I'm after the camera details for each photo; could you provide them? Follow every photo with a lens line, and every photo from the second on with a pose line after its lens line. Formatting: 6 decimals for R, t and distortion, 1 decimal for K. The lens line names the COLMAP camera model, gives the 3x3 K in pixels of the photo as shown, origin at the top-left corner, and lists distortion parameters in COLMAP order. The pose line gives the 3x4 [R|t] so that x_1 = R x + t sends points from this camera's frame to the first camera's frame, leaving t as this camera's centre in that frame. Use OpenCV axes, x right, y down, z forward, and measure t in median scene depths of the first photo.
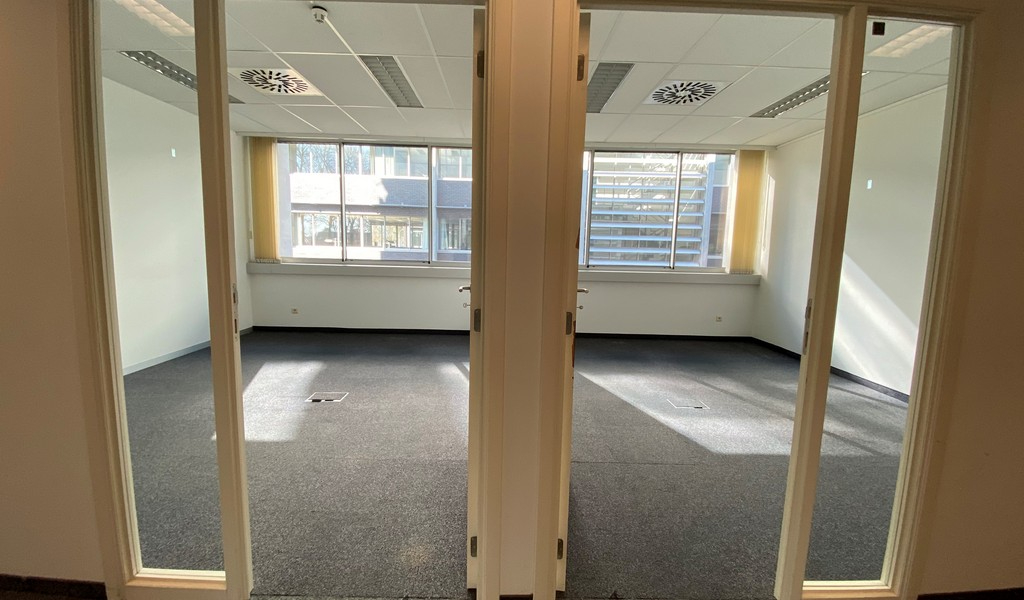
lens RADIAL K [[421.5, 0, 512.0], [0, 421.5, 300.0], [0, 0, 1]] dist [0.002669, -0.014625]
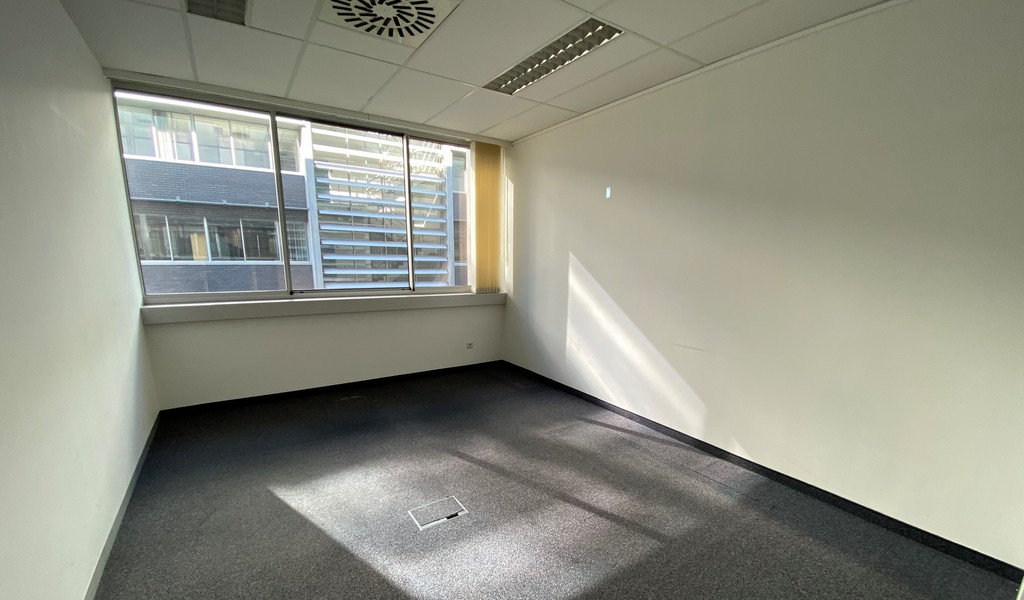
lens RADIAL K [[420.9, 0, 509.5], [0, 420.9, 359.5], [0, 0, 1]] dist [0.077729, -0.042841]
pose [[0.847986, -0.132467, 0.513198, 0.102347], [0.069511, 0.987696, 0.140089, -0.043246], [-0.525441, -0.083121, 0.846760, 0.199832]]
